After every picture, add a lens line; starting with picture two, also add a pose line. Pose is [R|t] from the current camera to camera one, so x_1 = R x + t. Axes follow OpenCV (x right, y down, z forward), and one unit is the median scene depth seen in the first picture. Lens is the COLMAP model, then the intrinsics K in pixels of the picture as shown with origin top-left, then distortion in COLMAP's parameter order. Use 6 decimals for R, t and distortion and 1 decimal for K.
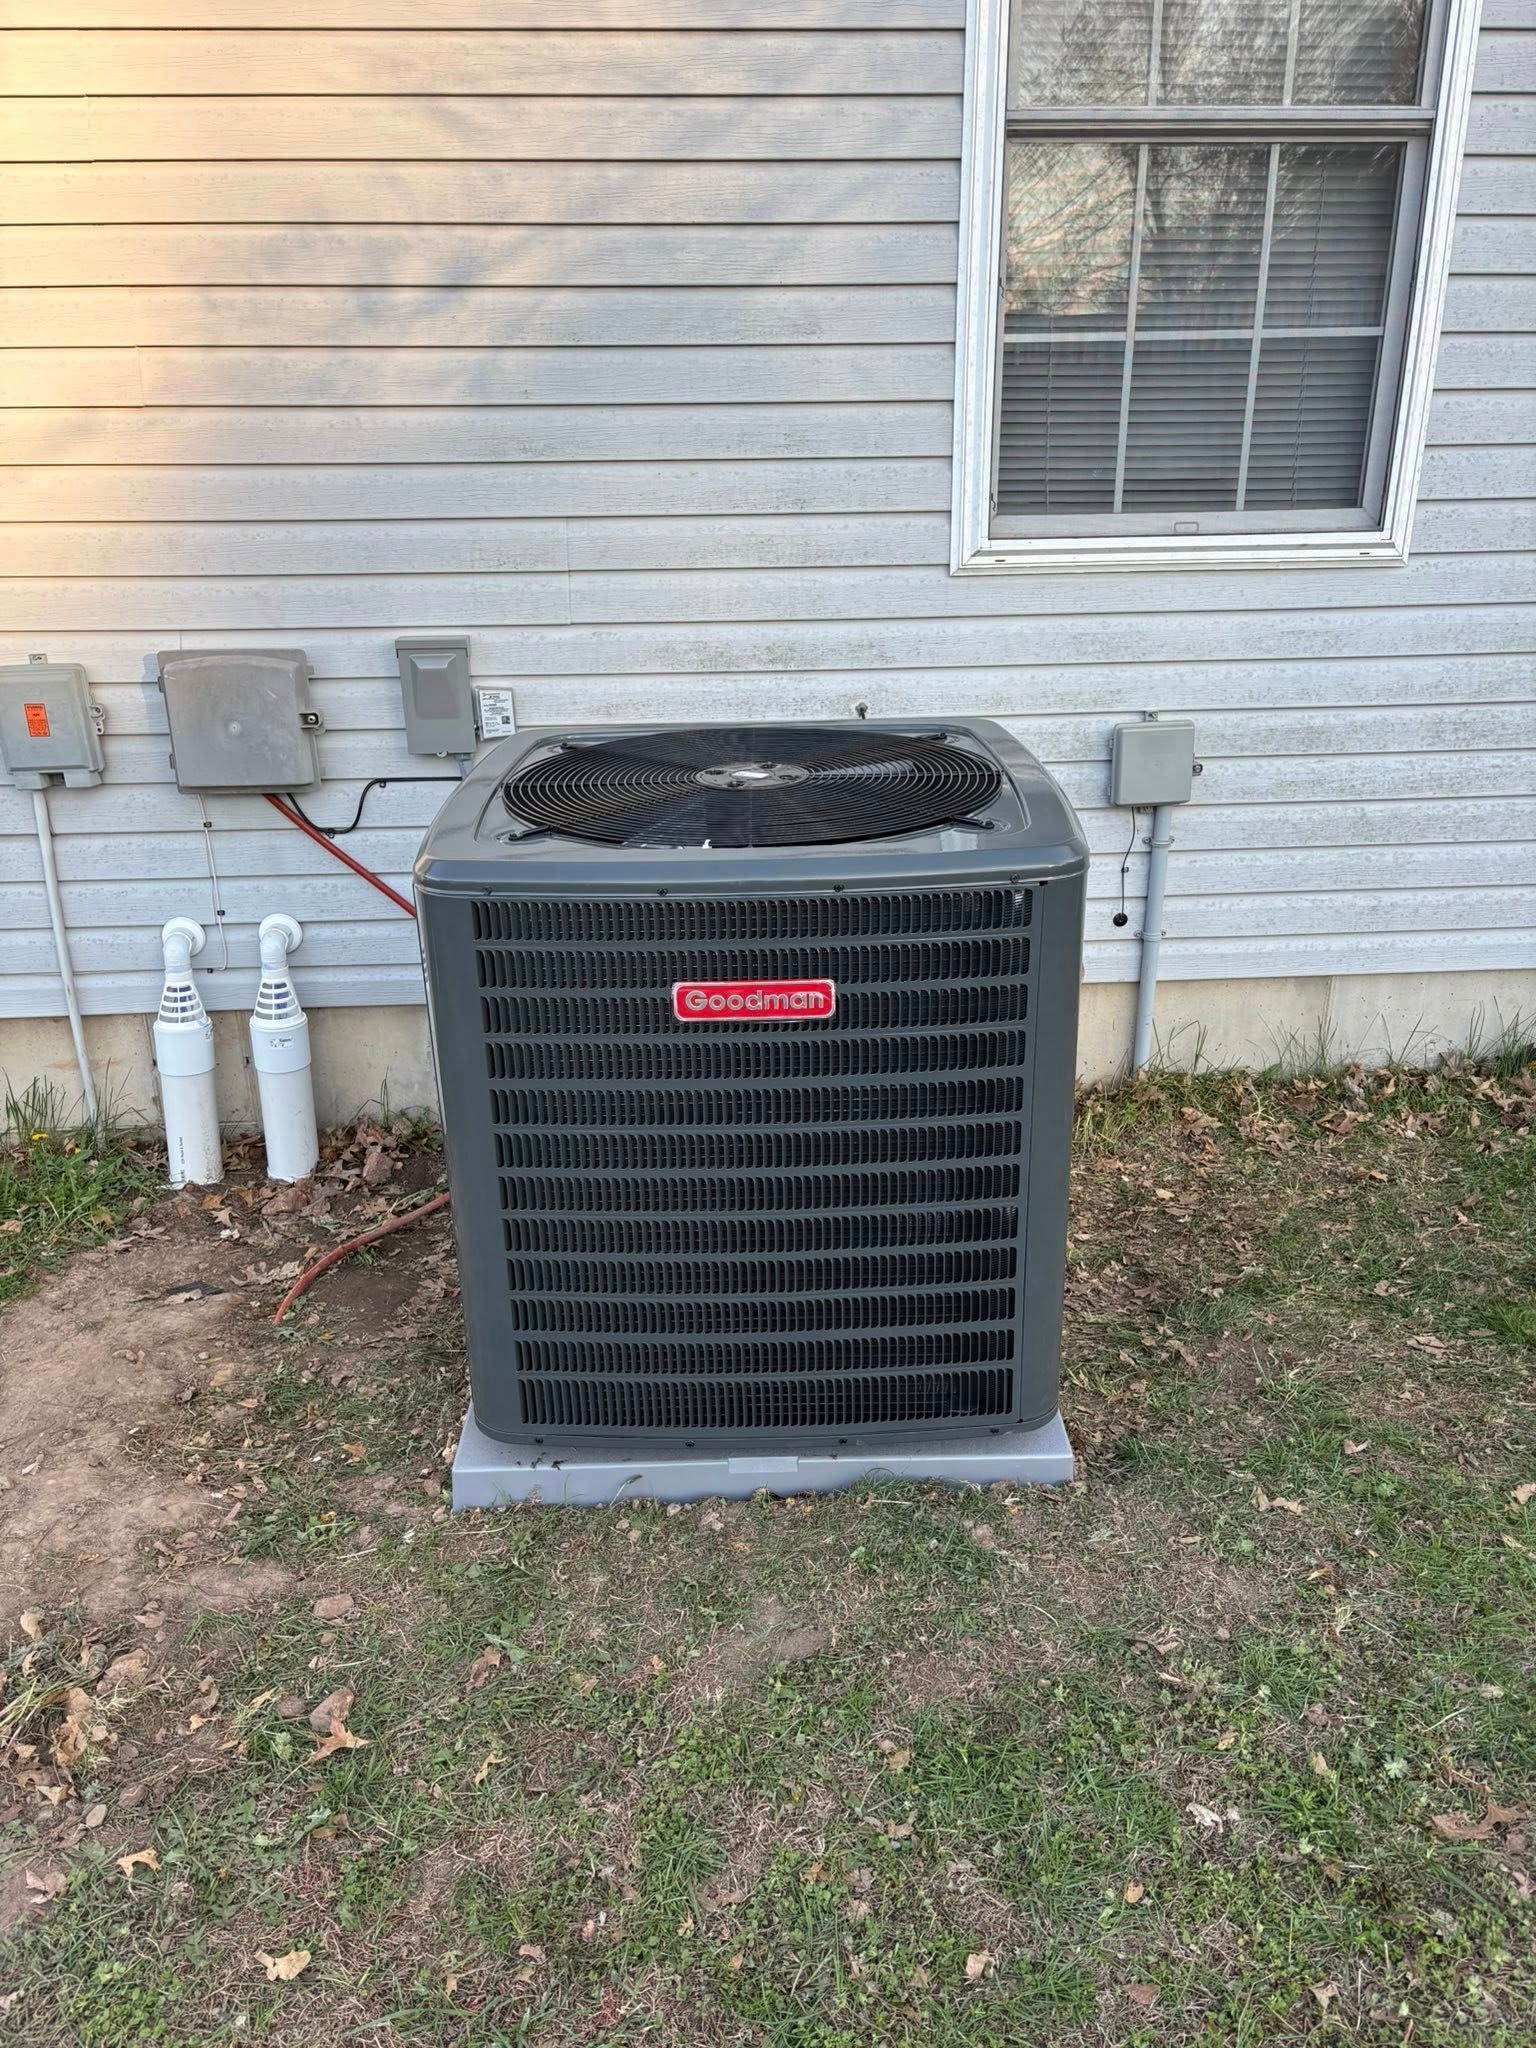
lens RADIAL K [[1560.7, 0, 773.7], [0, 1560.7, 1016.3], [0, 0, 1]] dist [0.072016, -0.096527]
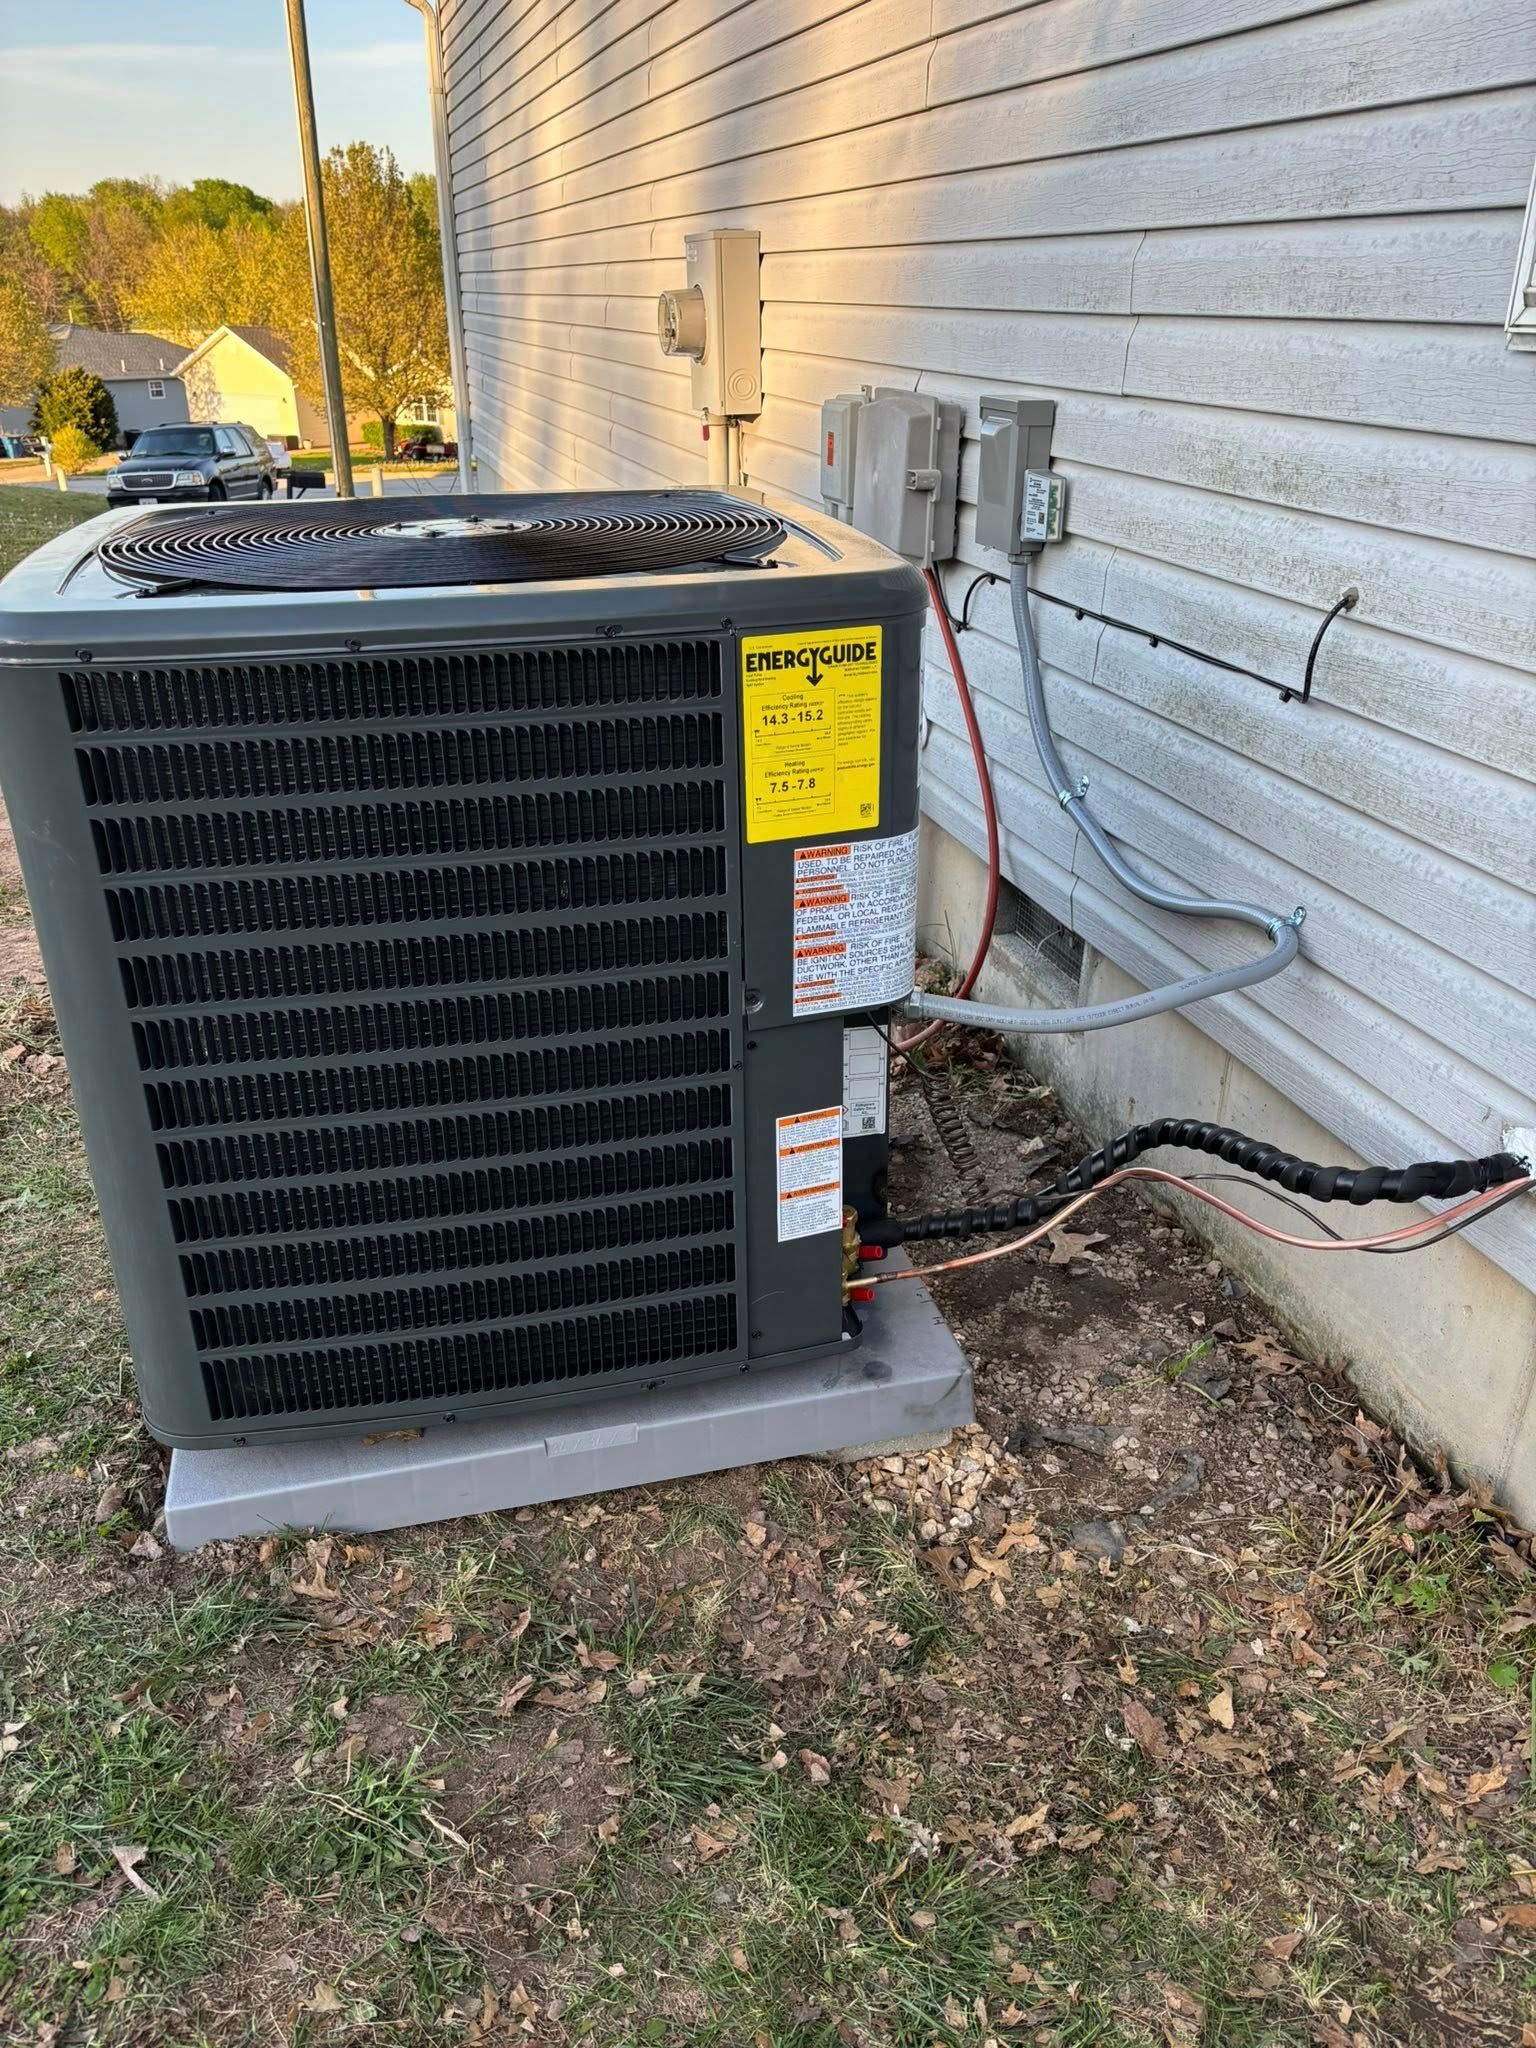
lens RADIAL K [[1560.7, 0, 773.7], [0, 1560.7, 1016.3], [0, 0, 1]] dist [0.072016, -0.096527]
pose [[0.214435, 0.422058, -0.880843, 0.560646], [-0.336796, 0.878463, 0.338927, -0.190667], [0.916835, 0.223986, 0.330521, 0.682978]]
